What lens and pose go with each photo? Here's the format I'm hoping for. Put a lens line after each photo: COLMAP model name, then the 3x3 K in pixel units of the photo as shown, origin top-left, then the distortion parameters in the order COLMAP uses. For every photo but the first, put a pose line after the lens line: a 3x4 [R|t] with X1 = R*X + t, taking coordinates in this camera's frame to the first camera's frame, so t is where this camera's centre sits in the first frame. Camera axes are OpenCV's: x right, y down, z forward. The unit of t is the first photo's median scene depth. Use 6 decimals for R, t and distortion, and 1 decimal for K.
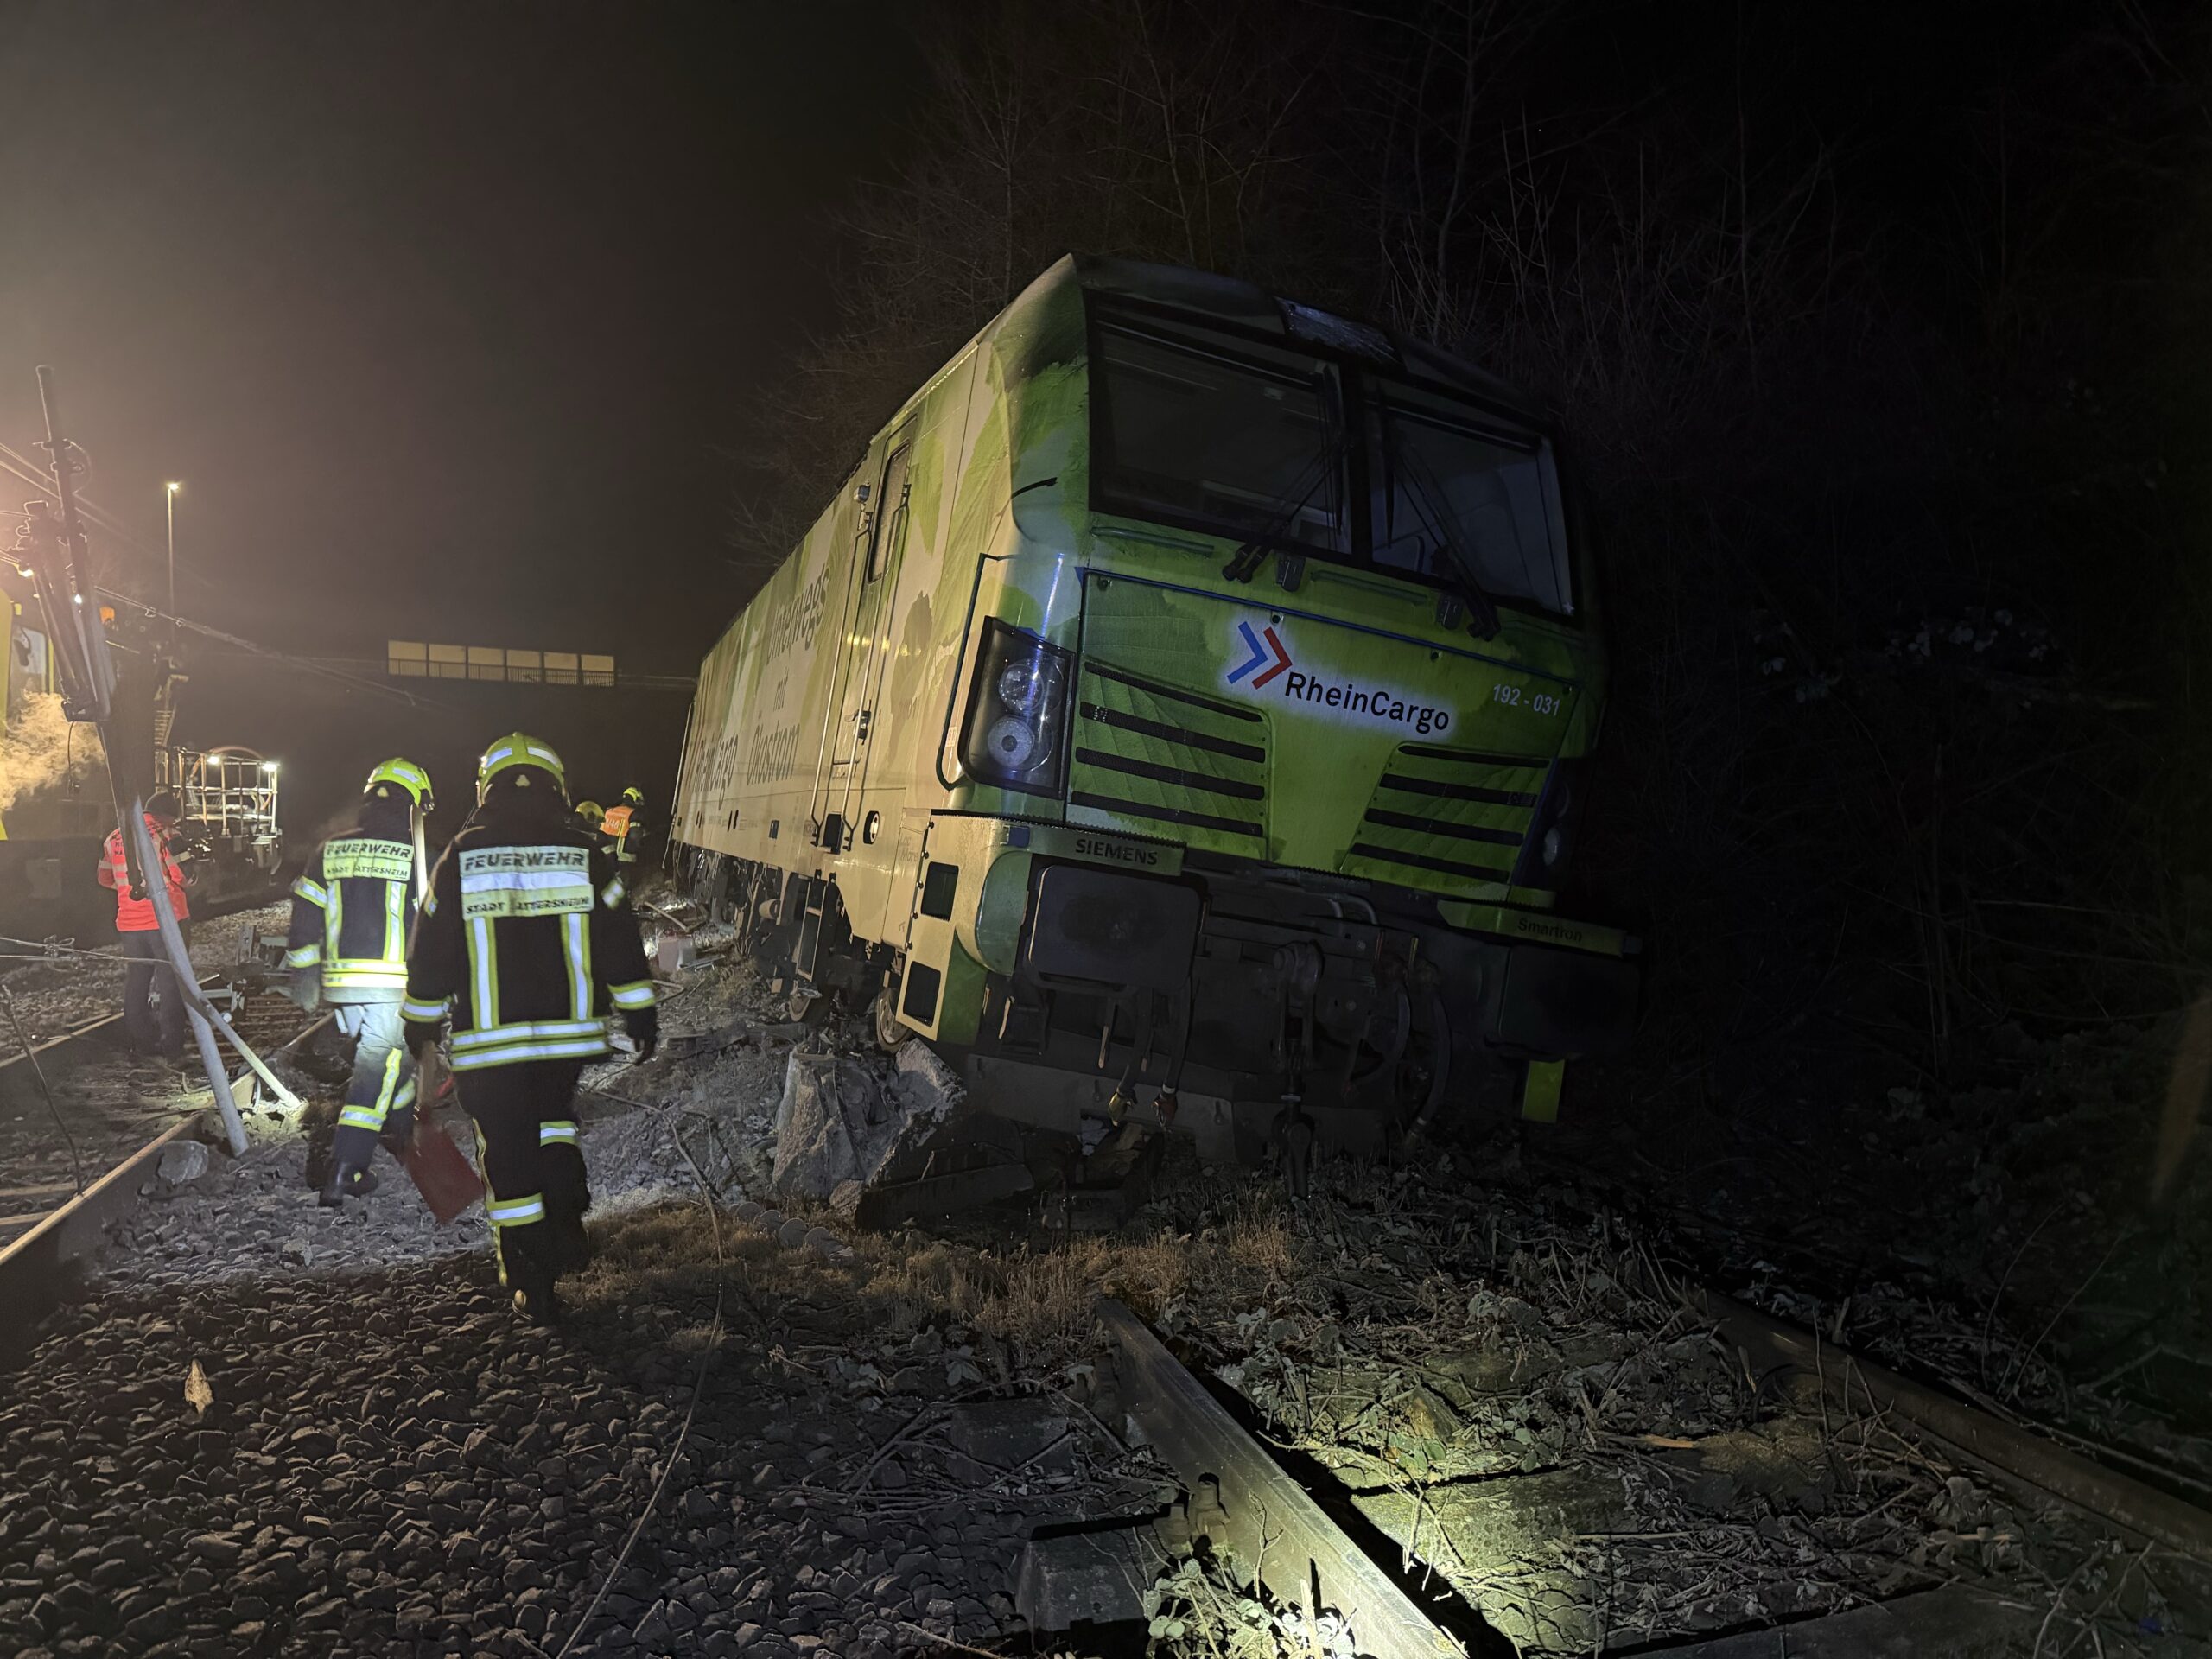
lens RADIAL K [[1556.2, 0, 1075.8], [0, 1556.2, 831.0], [0, 0, 1]] dist [0.176024, -0.351864]
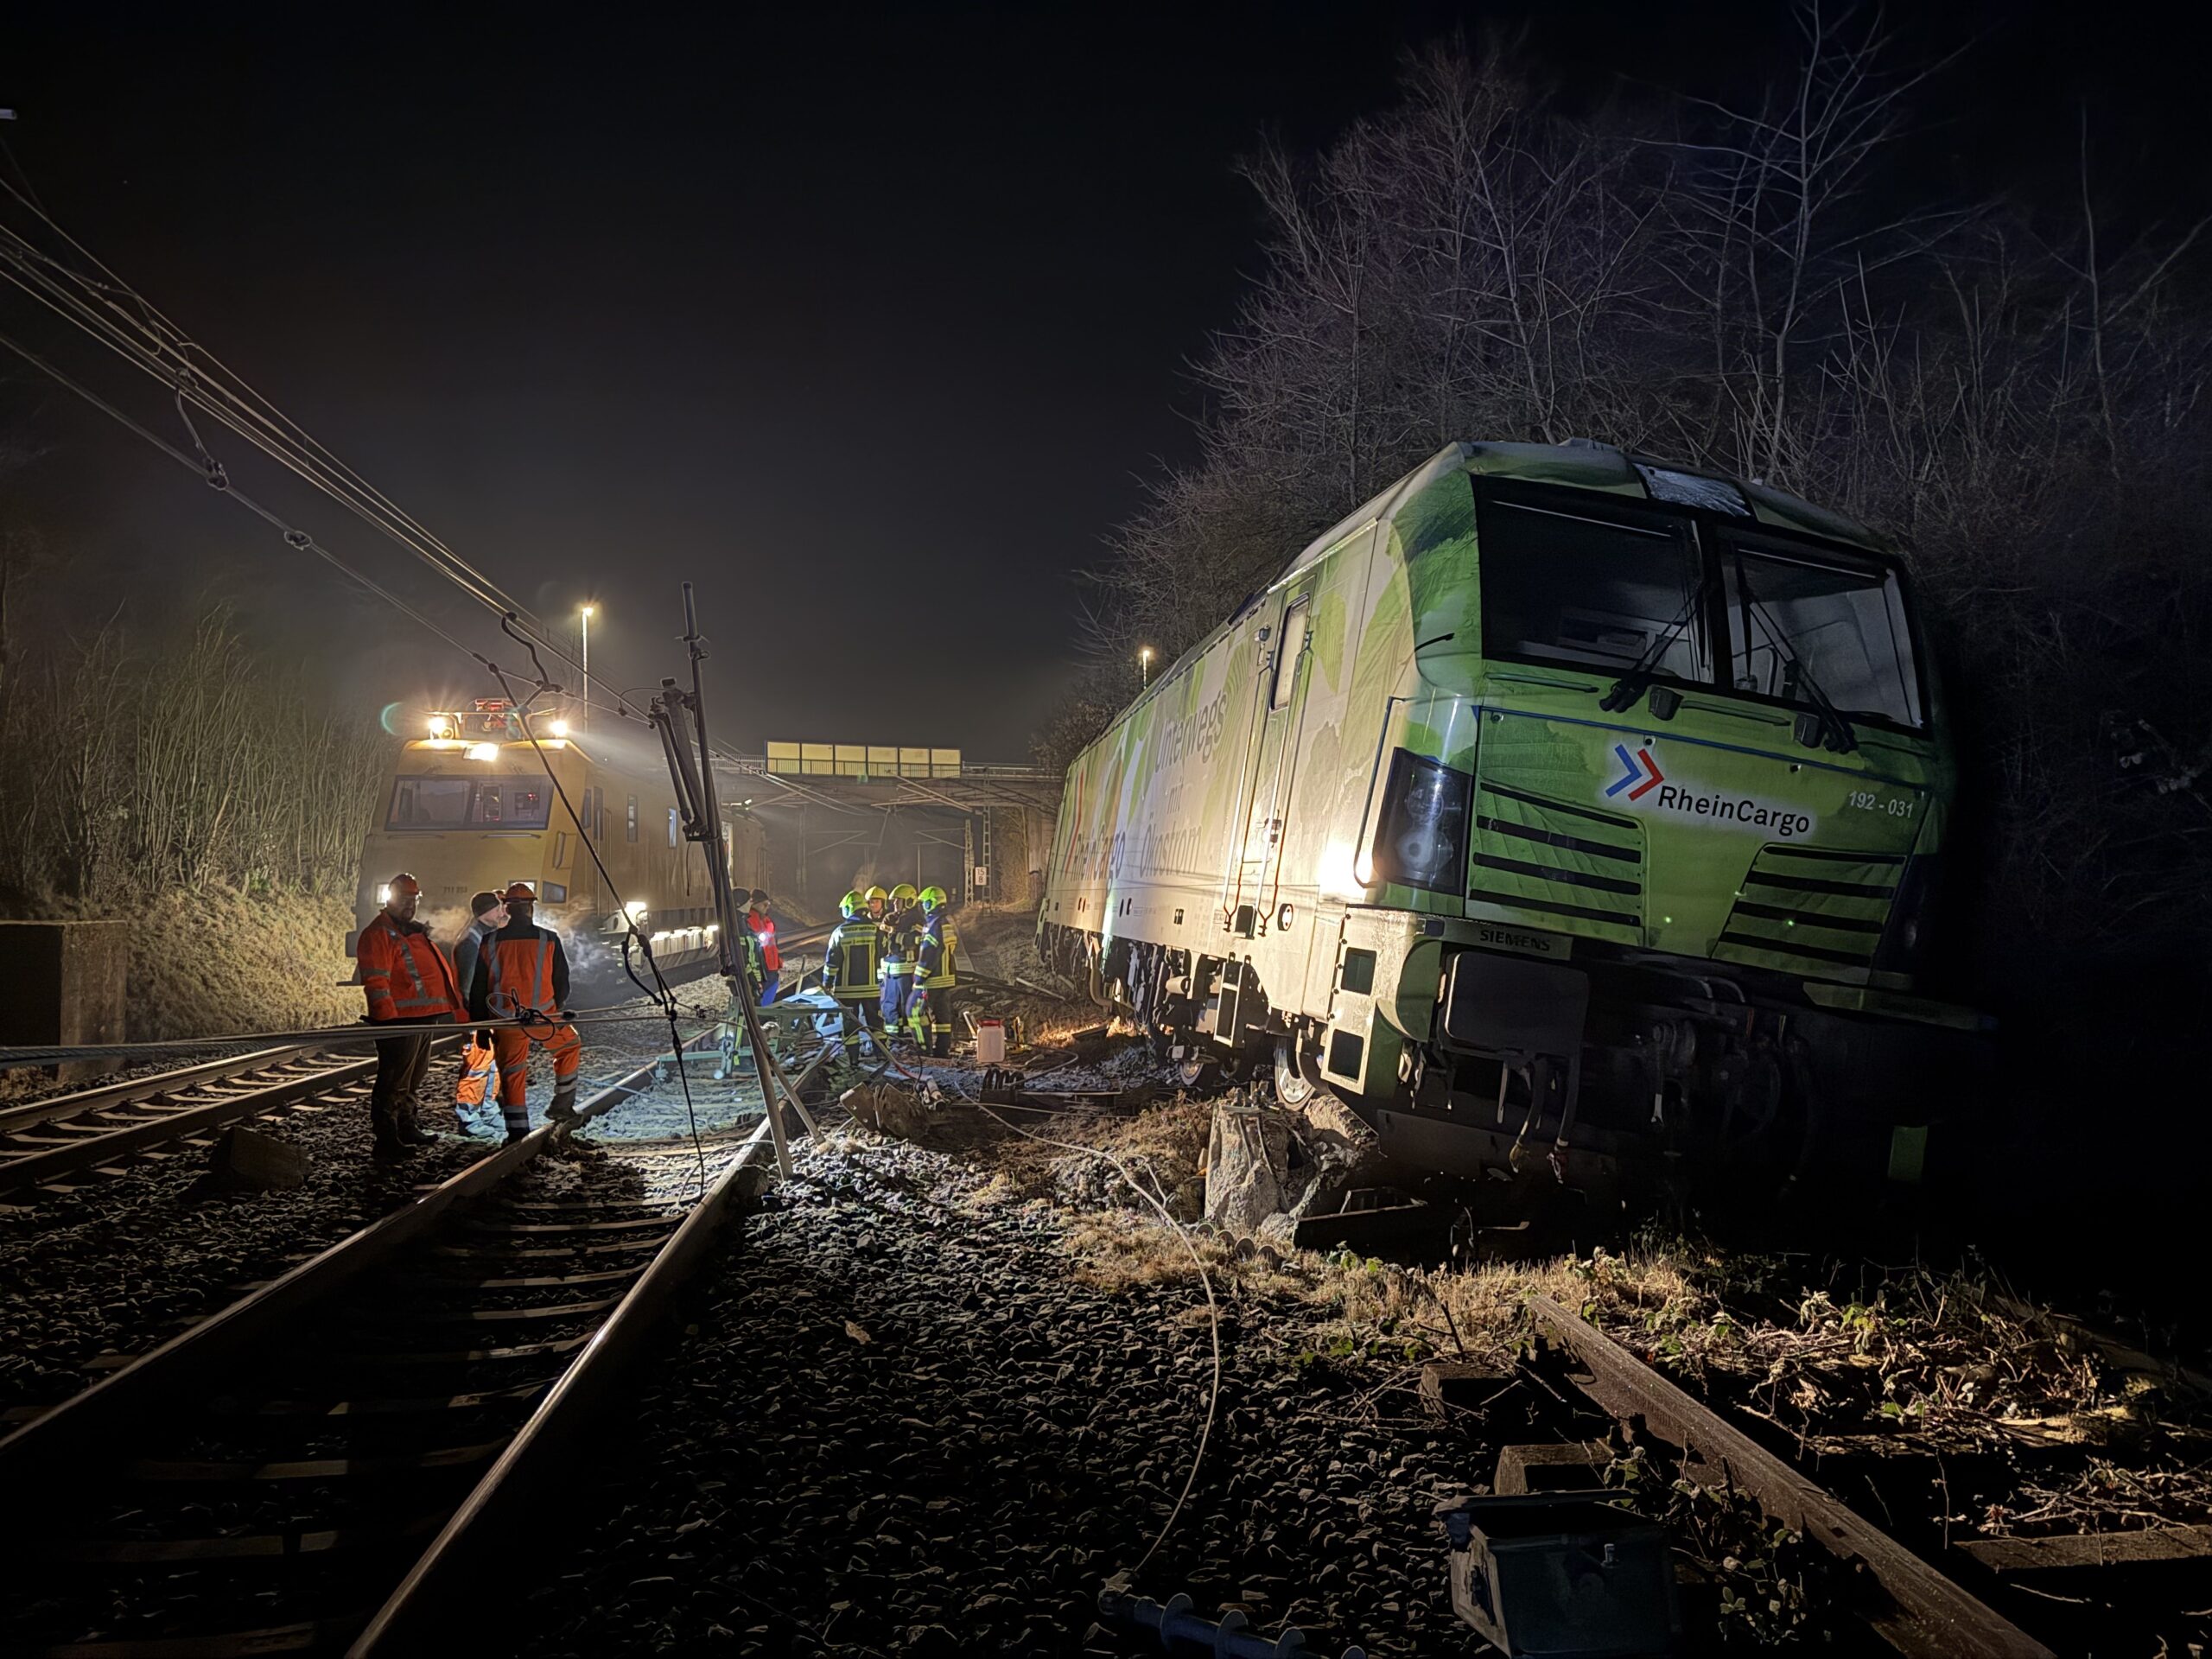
lens RADIAL K [[1556.2, 0, 1075.8], [0, 1556.2, 831.0], [0, 0, 1]] dist [0.176024, -0.351864]
pose [[0.980893, -0.015645, -0.193917, -0.062135], [0.006107, 0.998746, -0.049685, -0.011176], [0.194451, 0.047551, 0.979759, -0.237851]]
